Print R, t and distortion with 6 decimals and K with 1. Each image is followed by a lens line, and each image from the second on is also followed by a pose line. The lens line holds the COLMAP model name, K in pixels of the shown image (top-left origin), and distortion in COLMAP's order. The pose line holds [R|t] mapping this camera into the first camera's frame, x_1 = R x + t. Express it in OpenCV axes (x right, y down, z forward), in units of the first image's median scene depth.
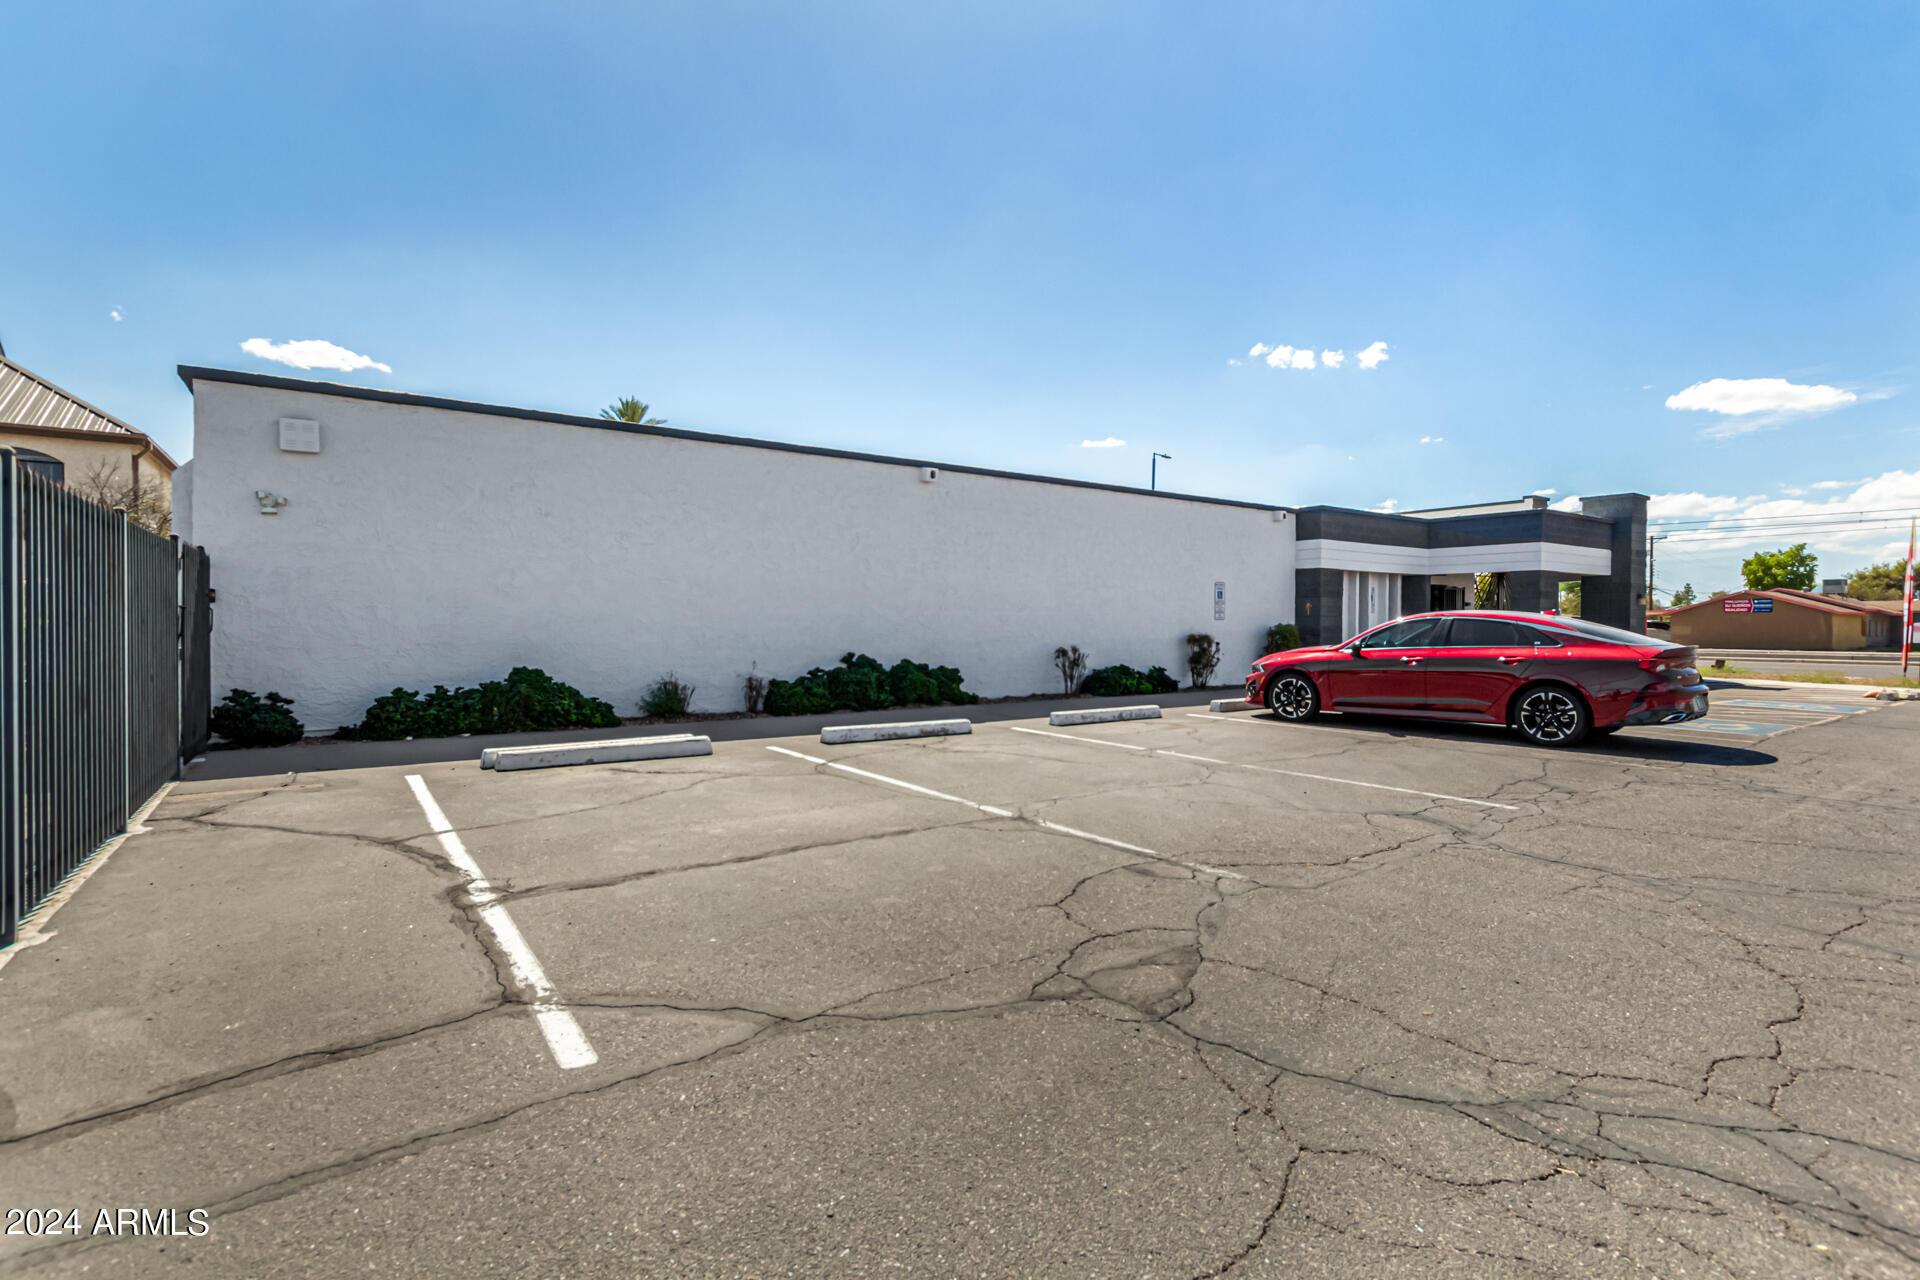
lens RADIAL K [[883.8, 0, 956.7], [0, 883.8, 634.2], [0, 0, 1]] dist [0.002014, 0.000193]
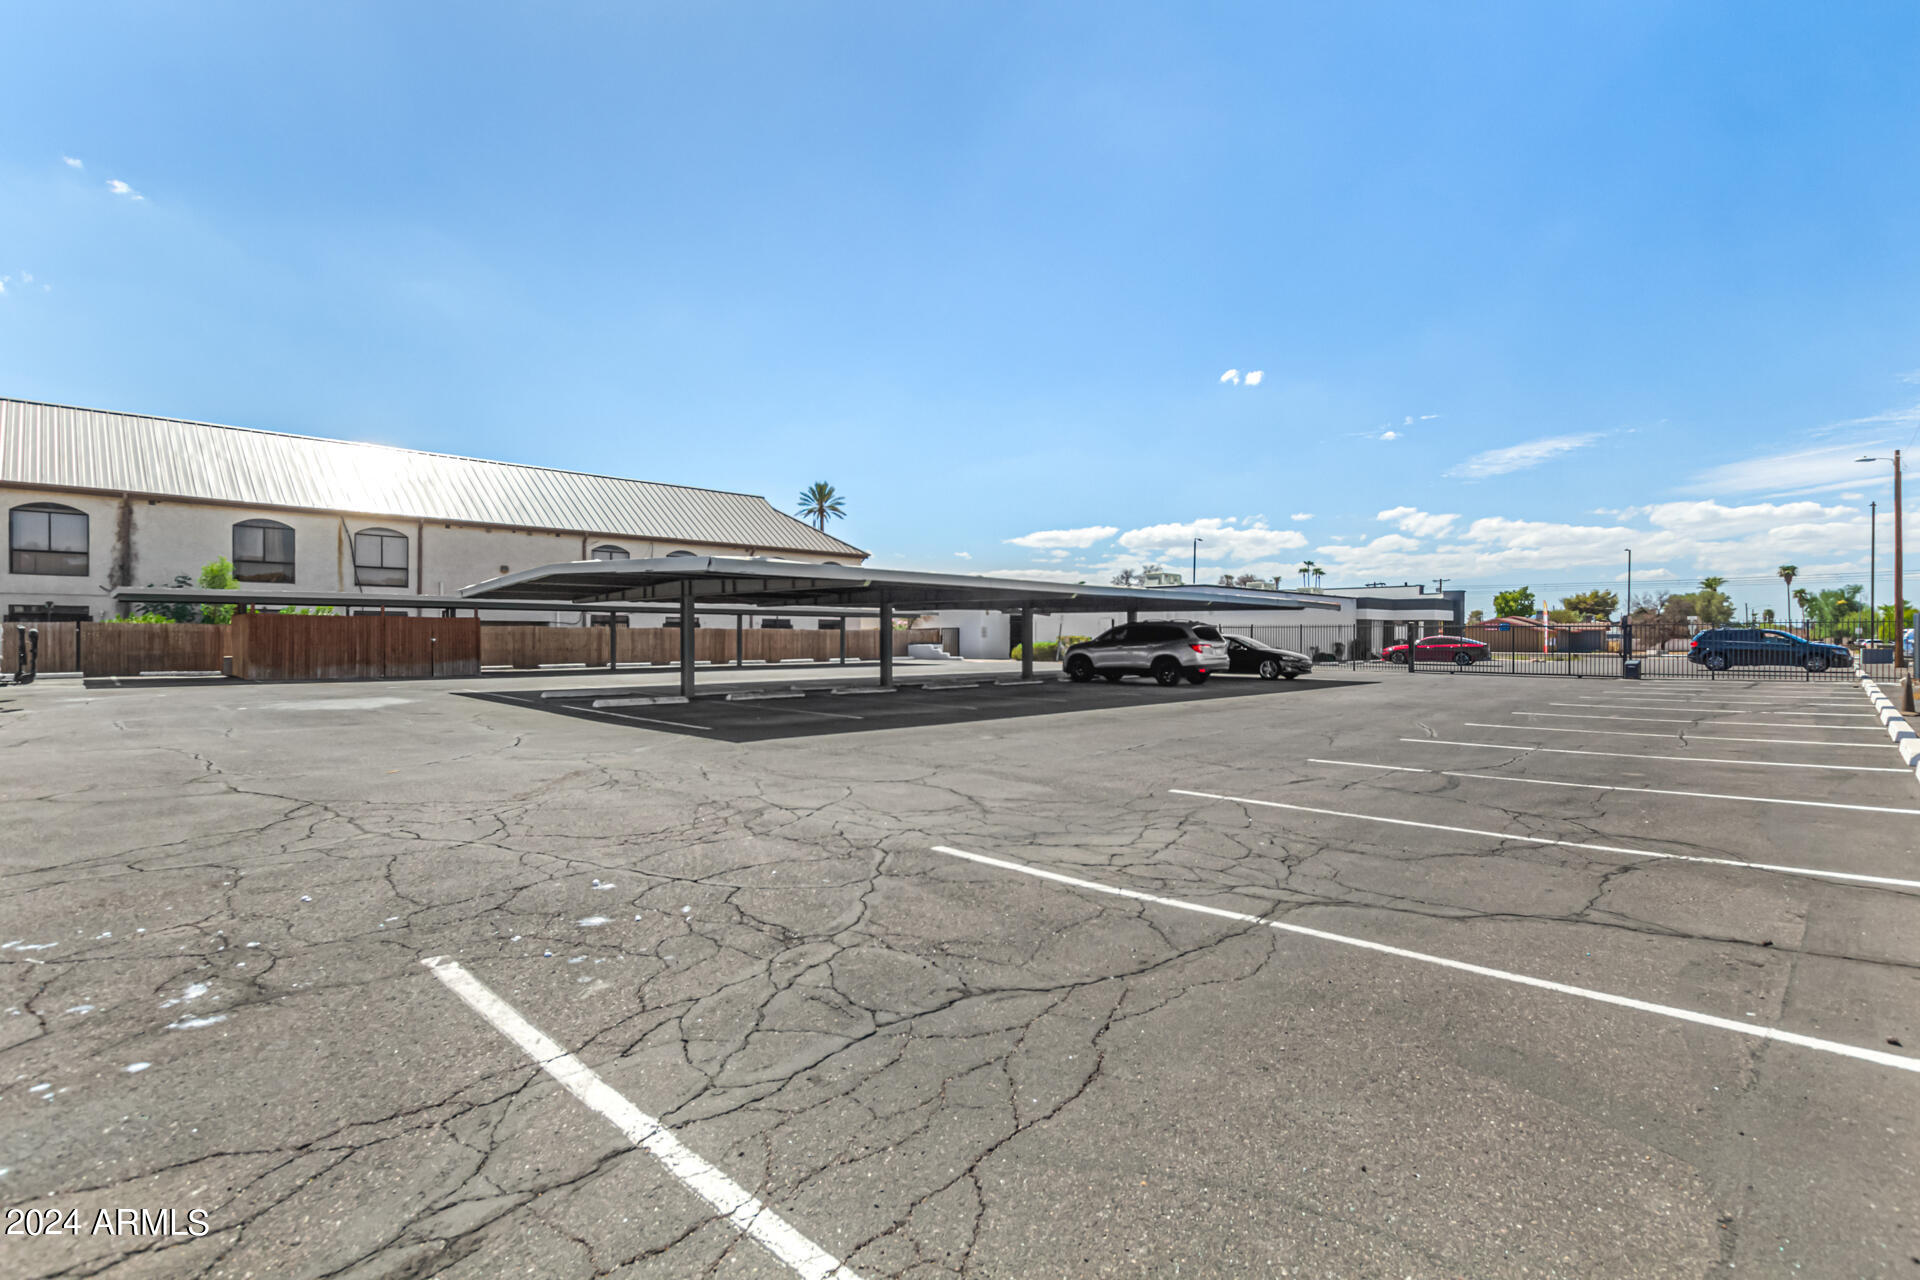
lens RADIAL K [[883.8, 0, 957.7], [0, 883.8, 642.1], [0, 0, 1]] dist [0.002014, 0.000193]
pose [[0.983331, -0.003791, 0.181783, -1.285872], [0.005162, 0.999962, -0.007069, 0.010708], [-0.181749, 0.007890, 0.983313, -1.430786]]
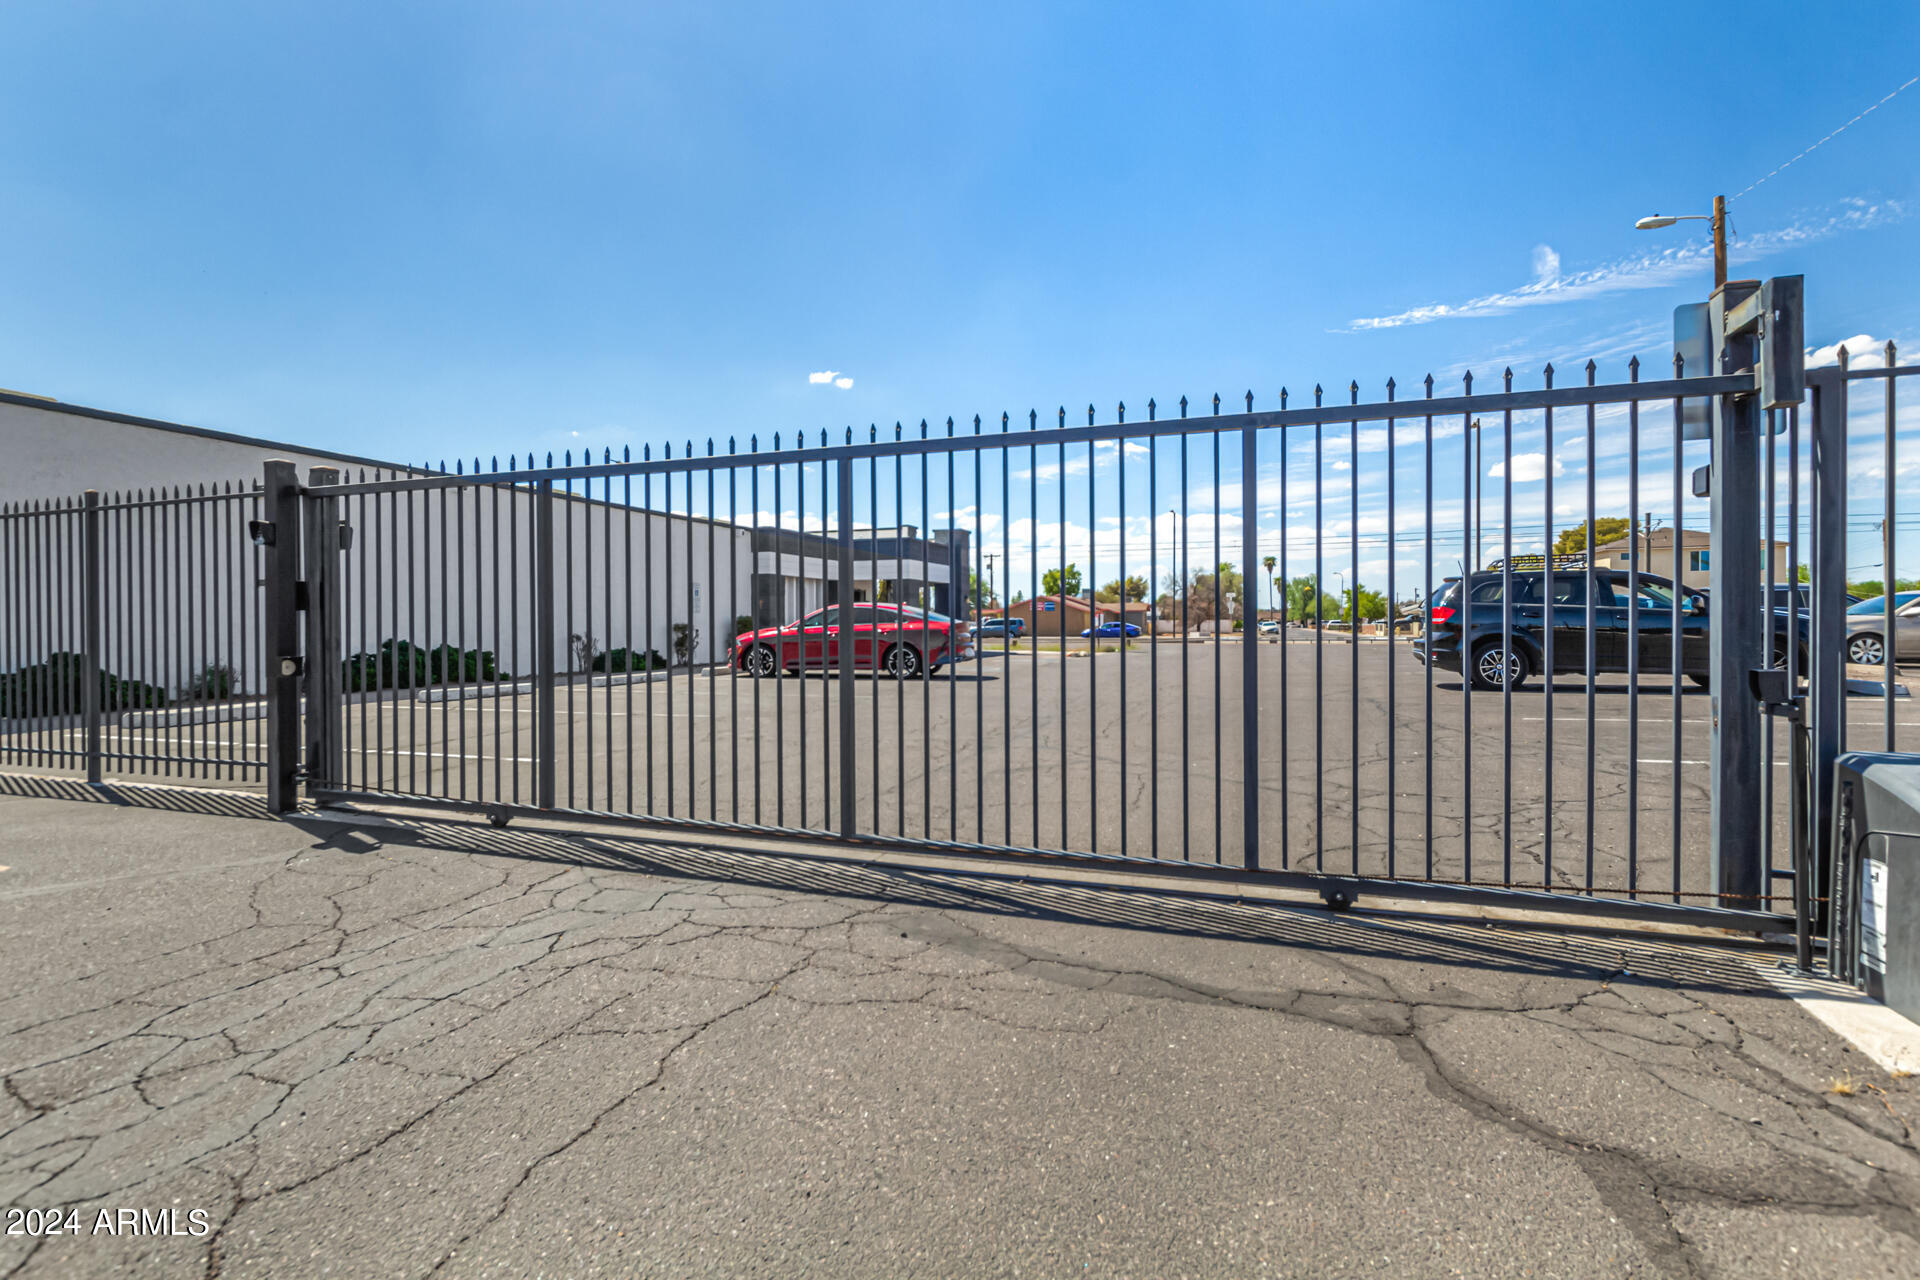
lens RADIAL K [[883.8, 0, 960.9], [0, 883.8, 632.0], [0, 0, 1]] dist [0.002014, 0.000193]
pose [[0.812882, -0.013873, 0.582263, -0.126130], [0.015681, 0.999875, 0.001930, 0.014925], [-0.582217, 0.007561, 0.812998, -0.243772]]
